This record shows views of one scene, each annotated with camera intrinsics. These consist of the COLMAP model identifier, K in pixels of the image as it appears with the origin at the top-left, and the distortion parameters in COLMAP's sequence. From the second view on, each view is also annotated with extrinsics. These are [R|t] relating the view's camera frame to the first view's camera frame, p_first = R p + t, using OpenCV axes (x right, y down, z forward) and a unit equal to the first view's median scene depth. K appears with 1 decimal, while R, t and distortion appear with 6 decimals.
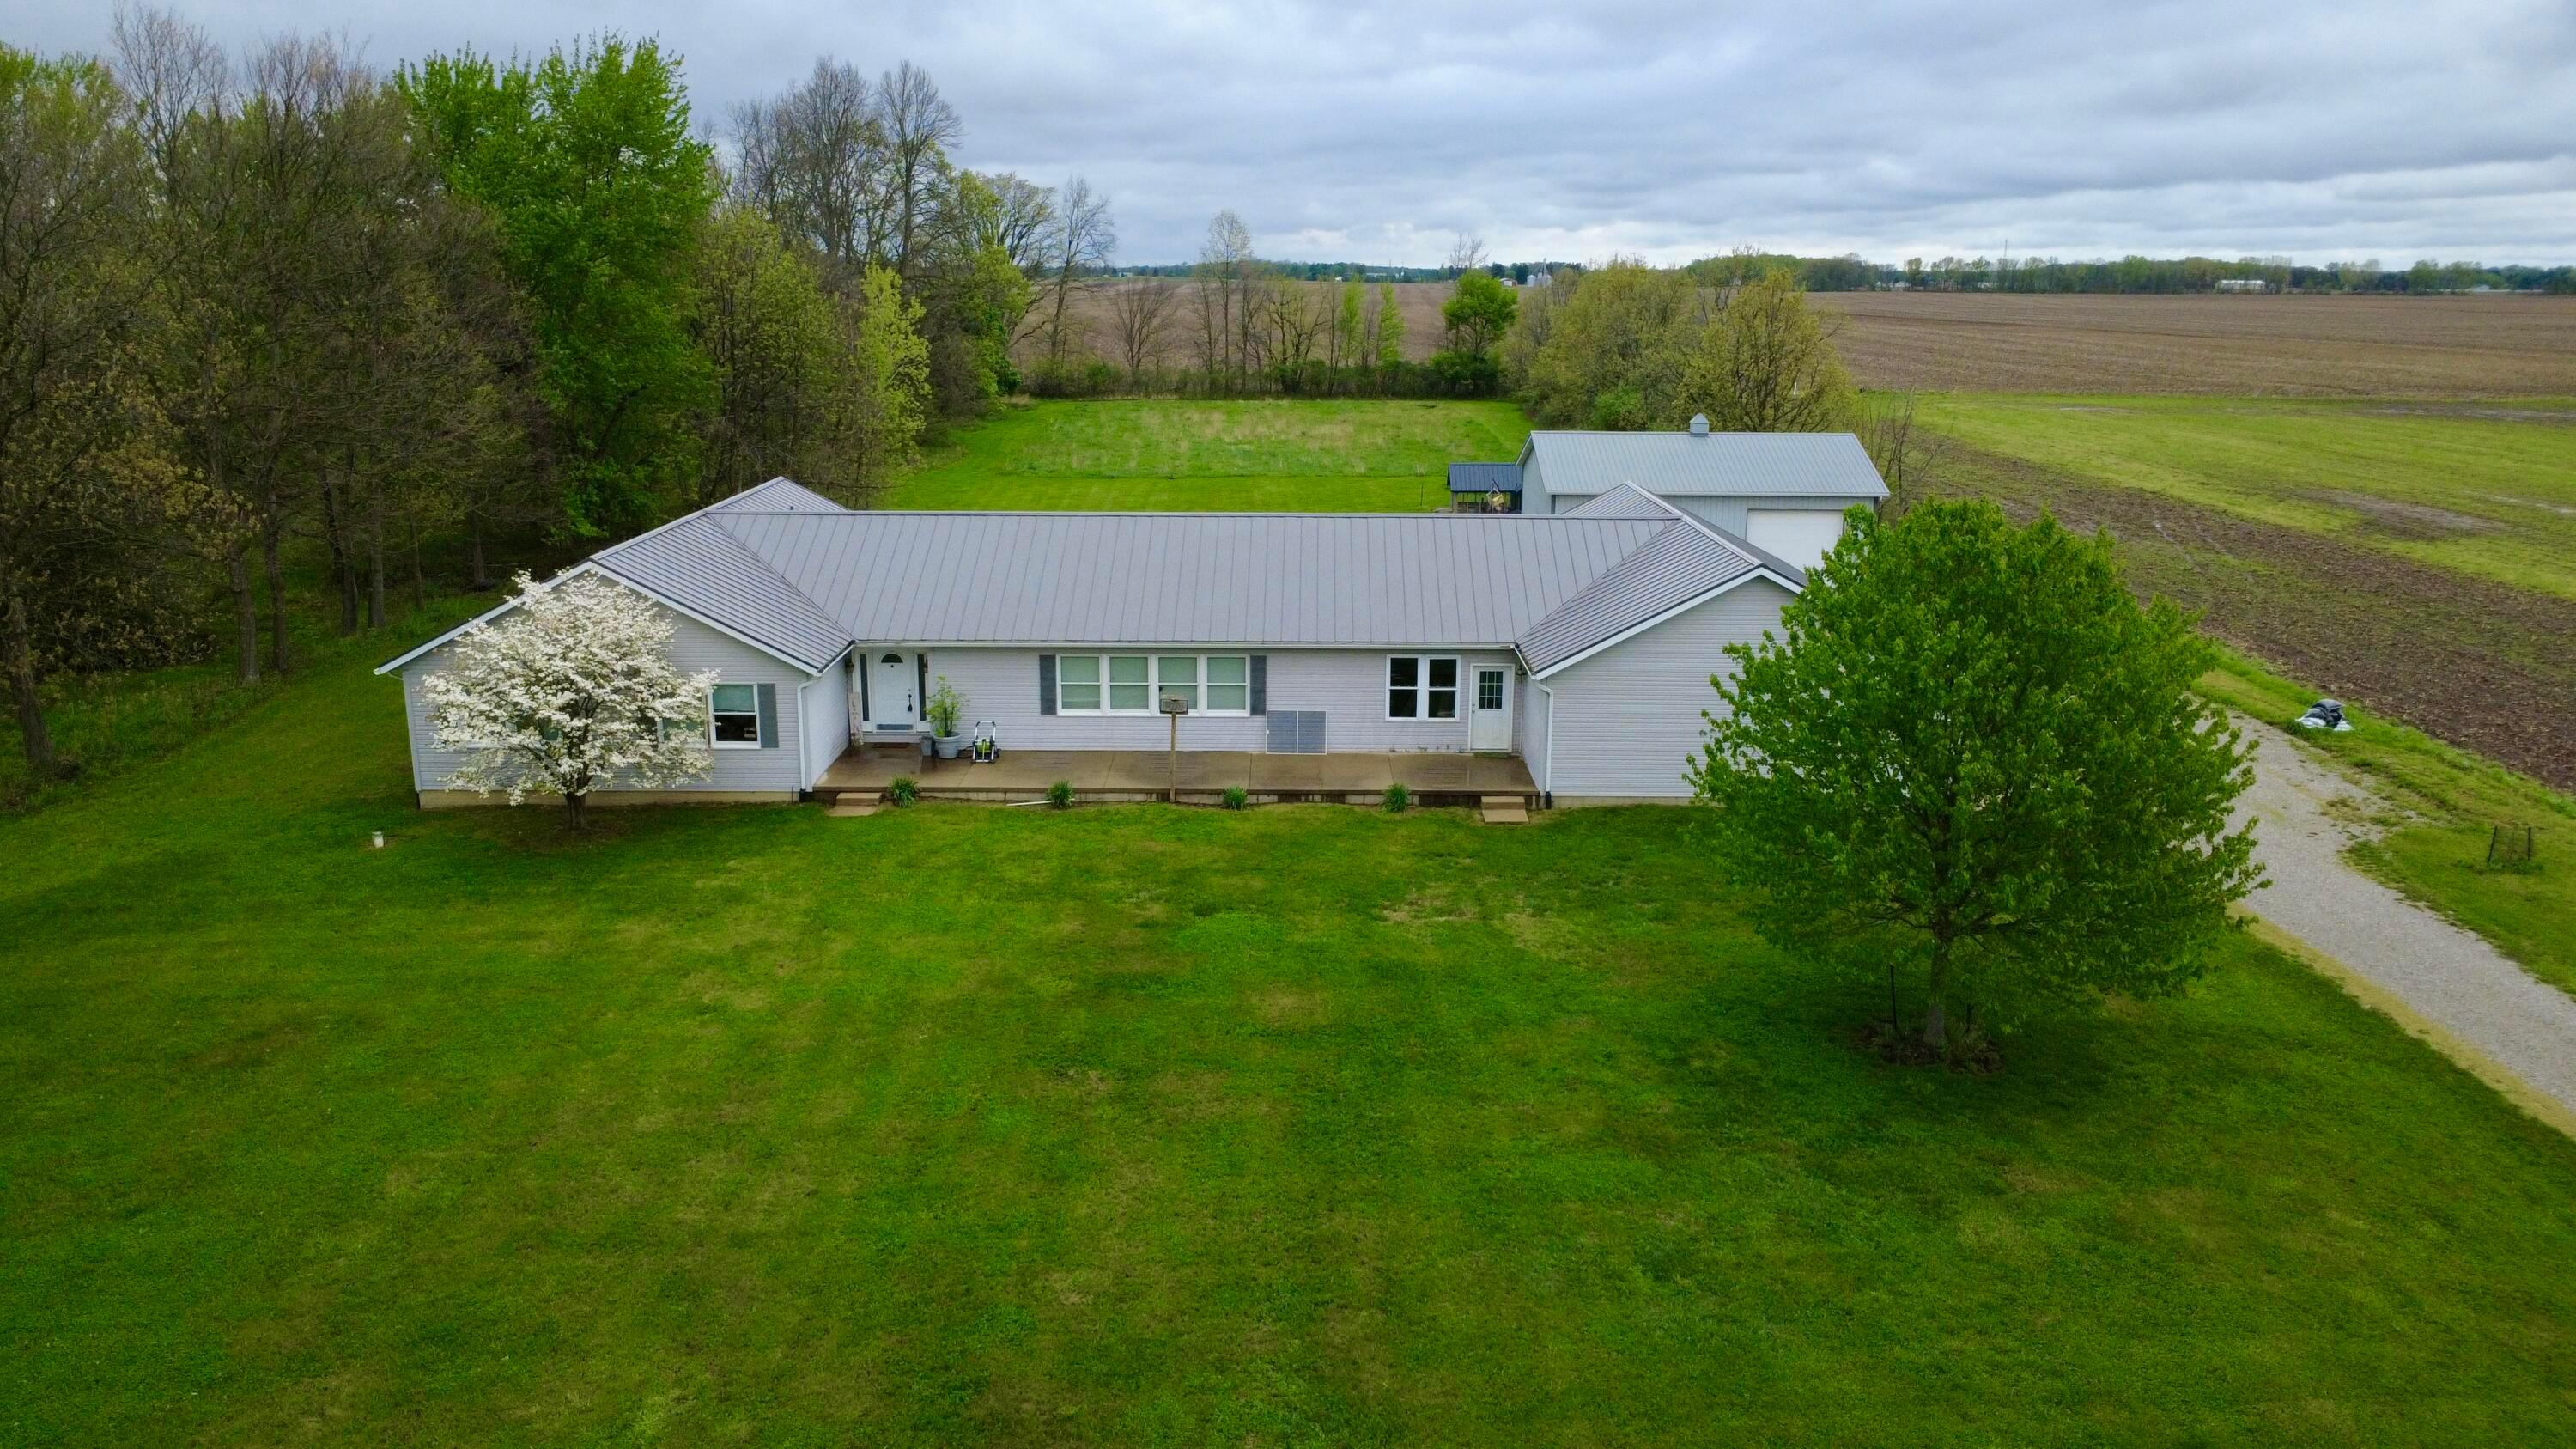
lens RADIAL K [[1881.9, 0, 1288.0], [0, 1881.9, 724.5], [0, 0, 1]] dist [-0.001897, -0.004607]
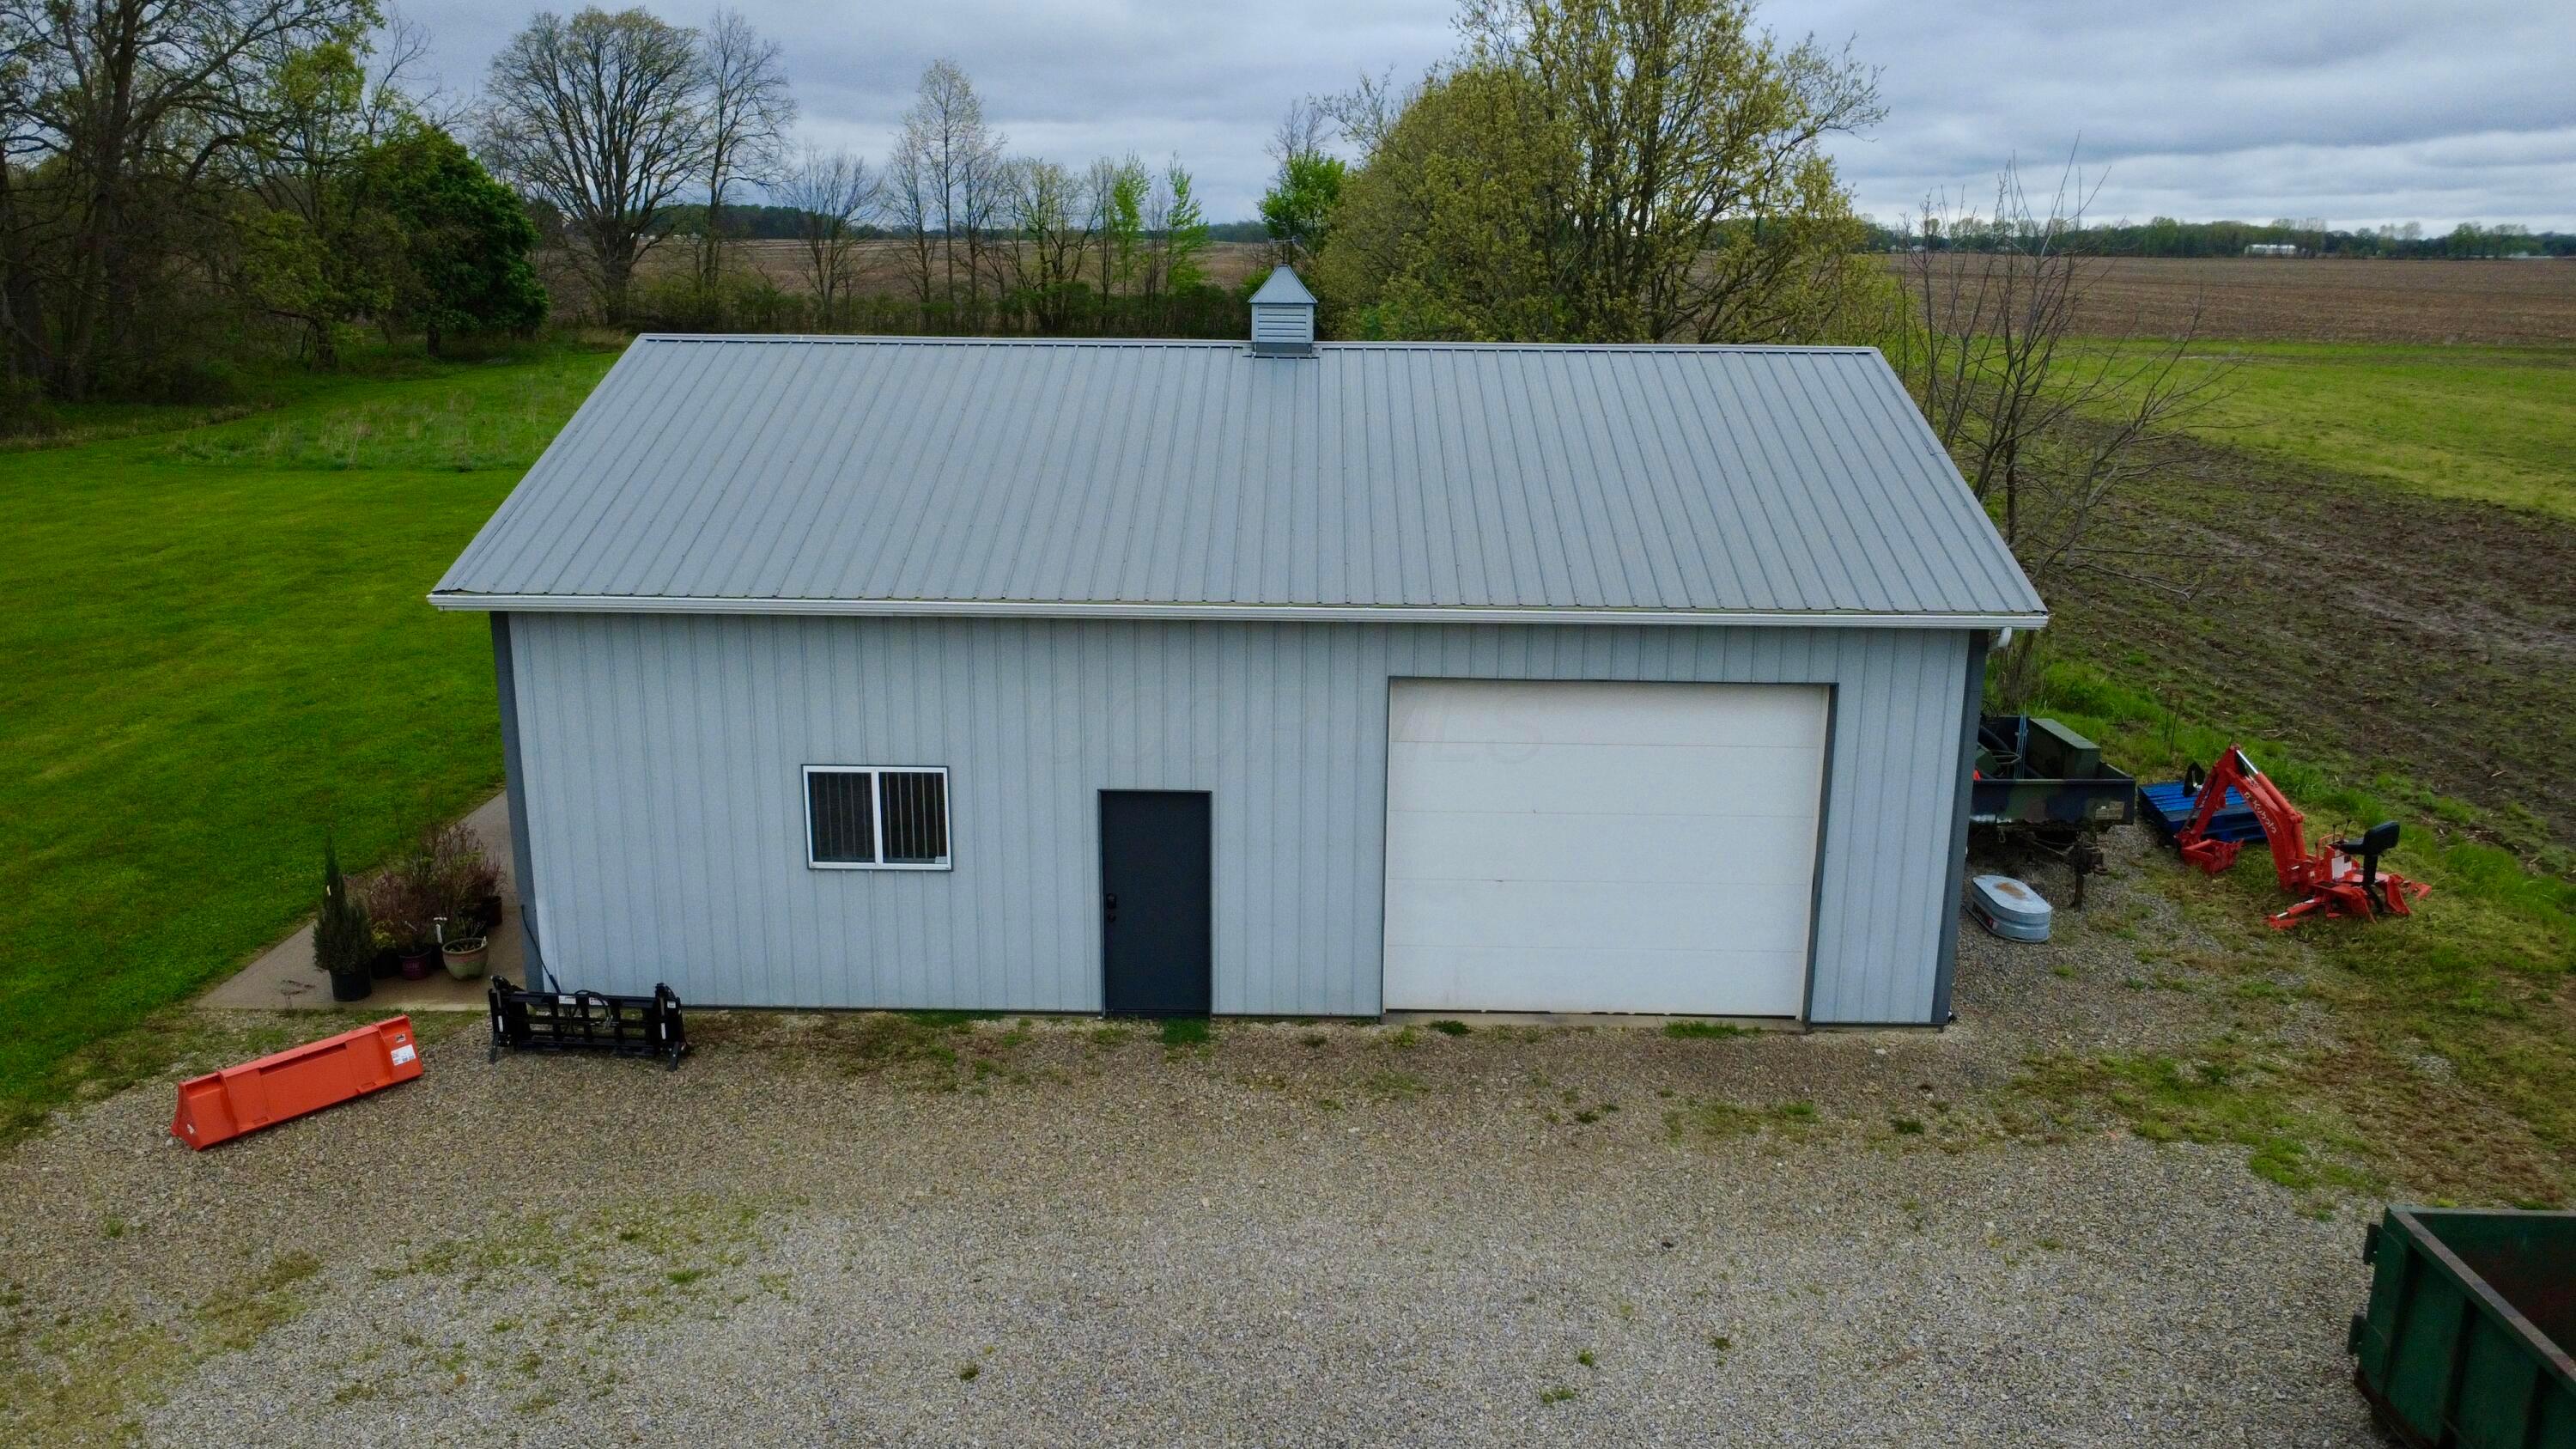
lens RADIAL K [[1881.9, 0, 1288.0], [0, 1881.9, 724.5], [0, 0, 1]] dist [-0.001897, -0.004607]
pose [[0.999974, 0.005418, -0.004829, 0.387385], [-0.005336, 0.999844, 0.016825, -0.187884], [0.004919, -0.016798, 0.999847, 1.296336]]
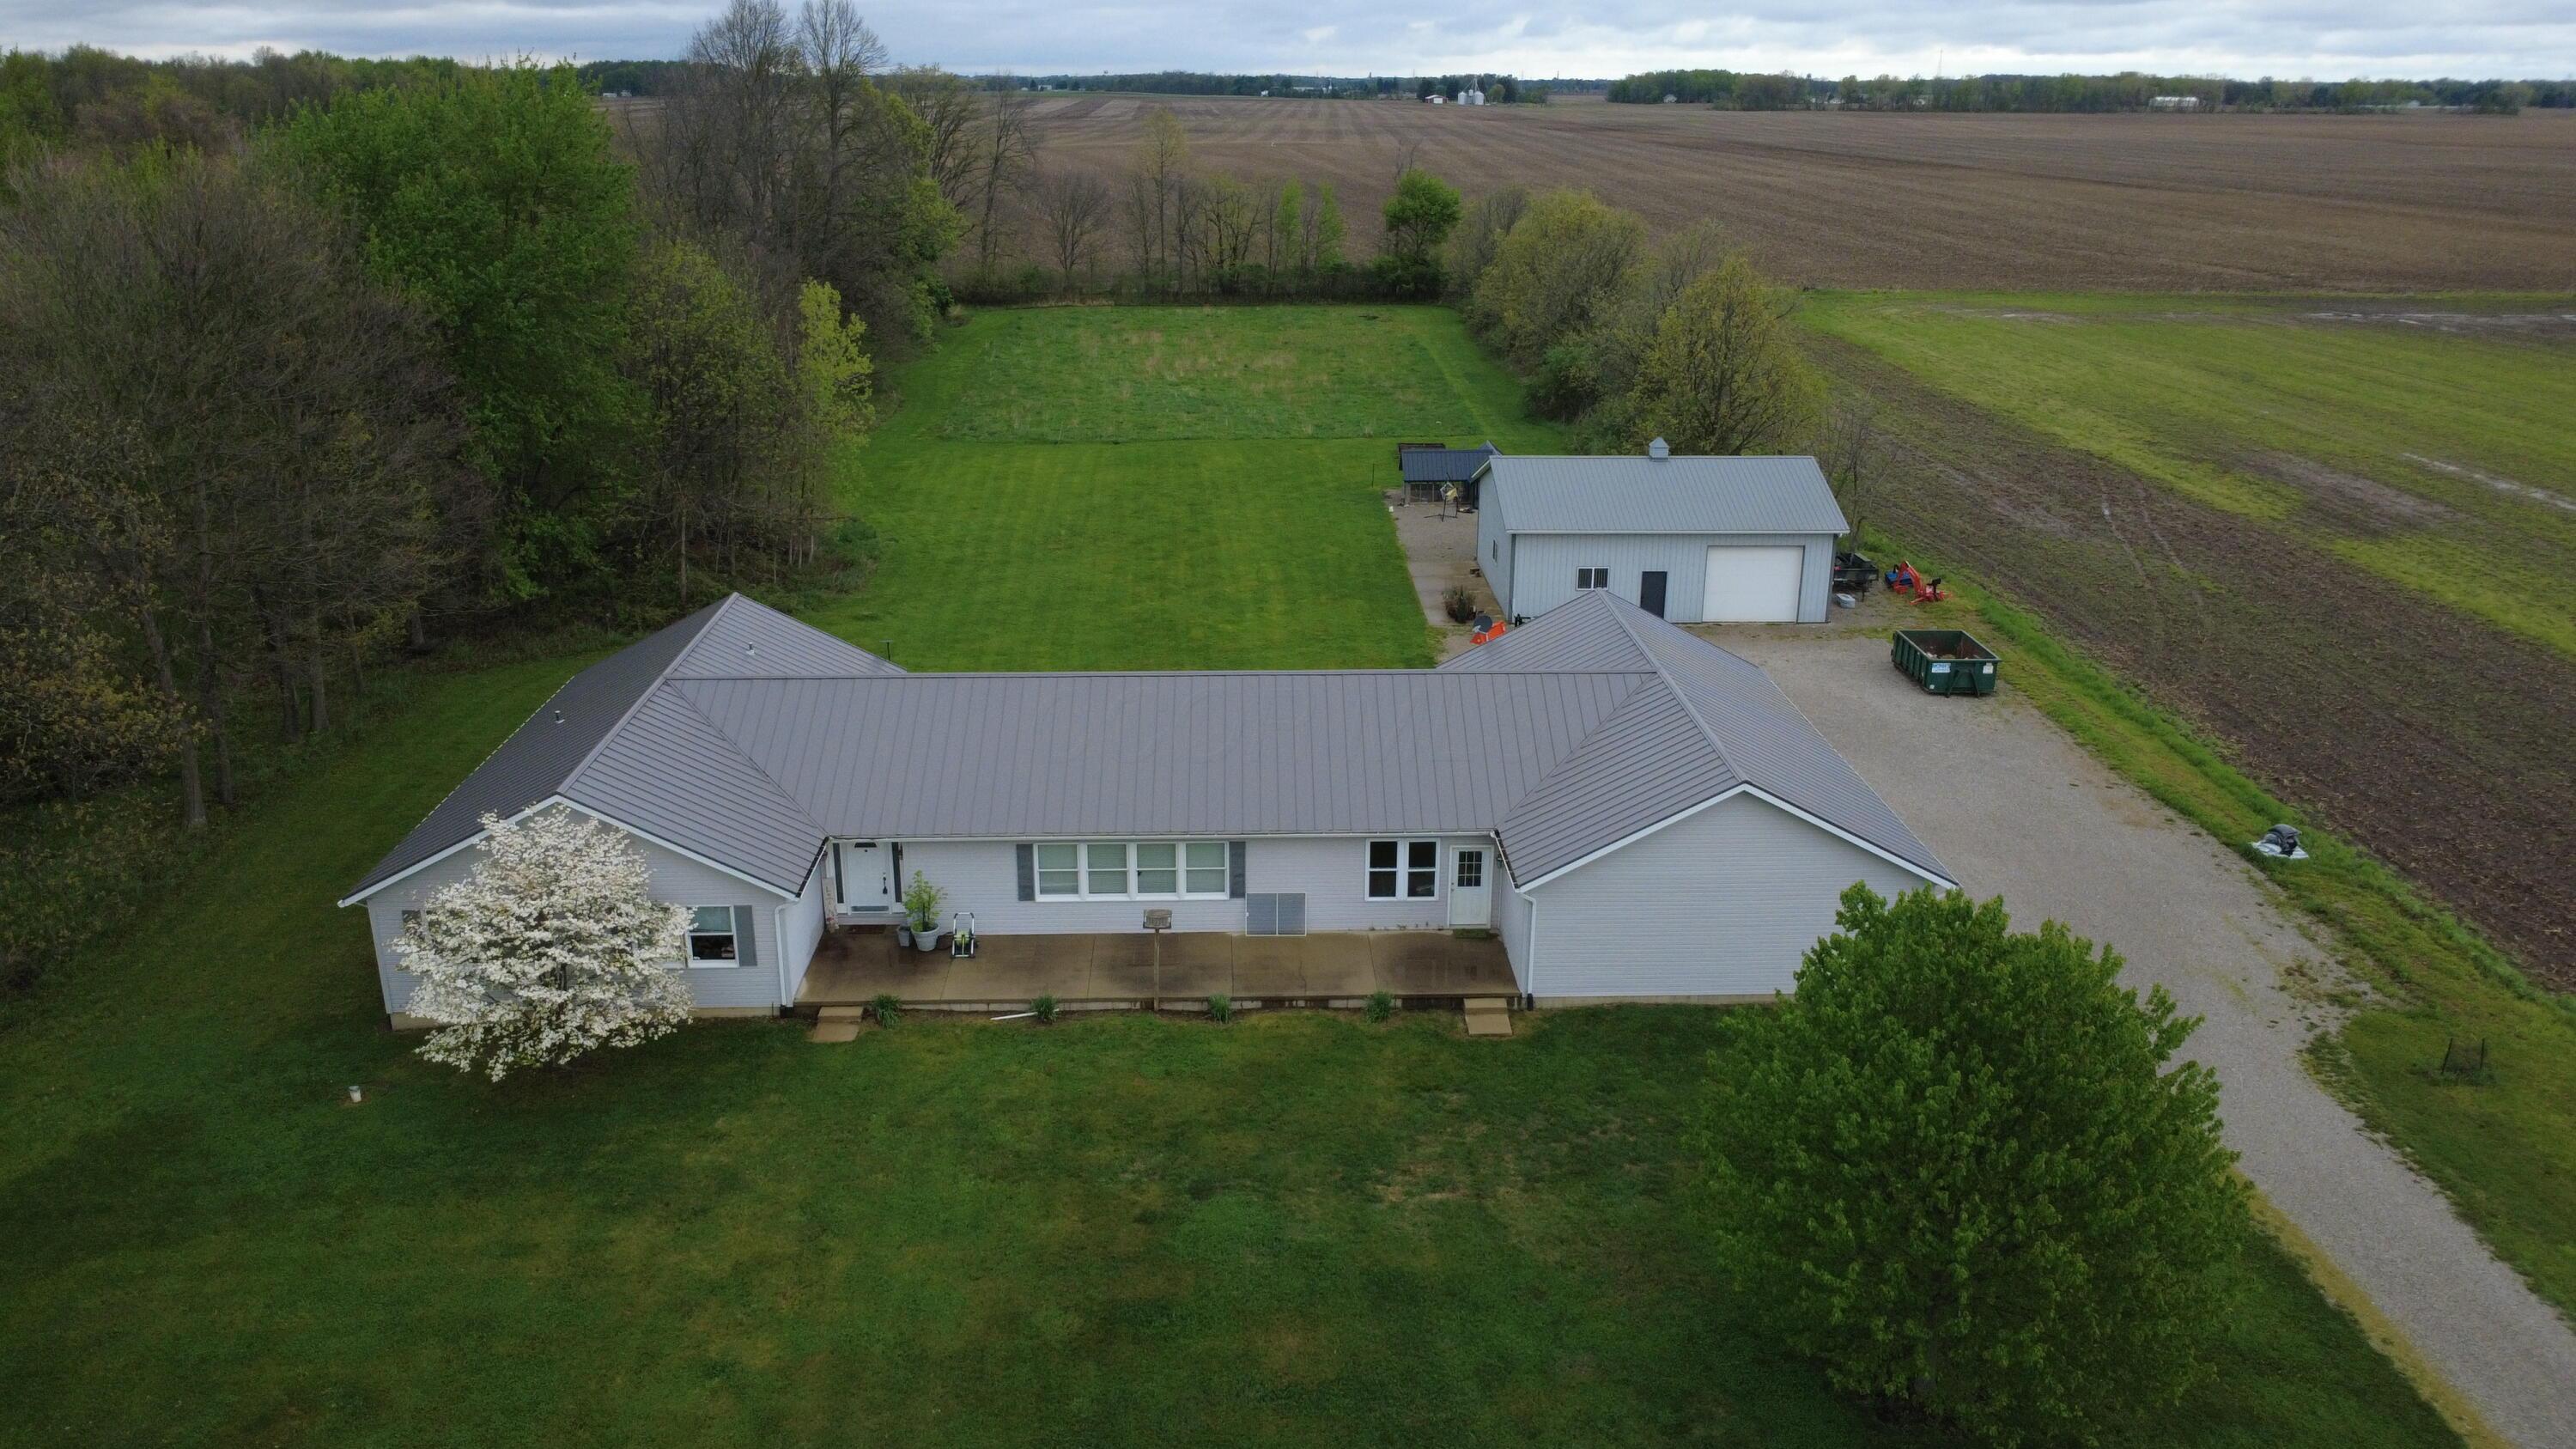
lens RADIAL K [[1881.9, 0, 1288.0], [0, 1881.9, 724.5], [0, 0, 1]] dist [-0.001897, -0.004607]
pose [[0.999264, -0.012498, 0.036255, -0.024587], [0.009029, 0.995500, 0.094327, -0.193647], [-0.037271, -0.093930, 0.994881, 0.015916]]
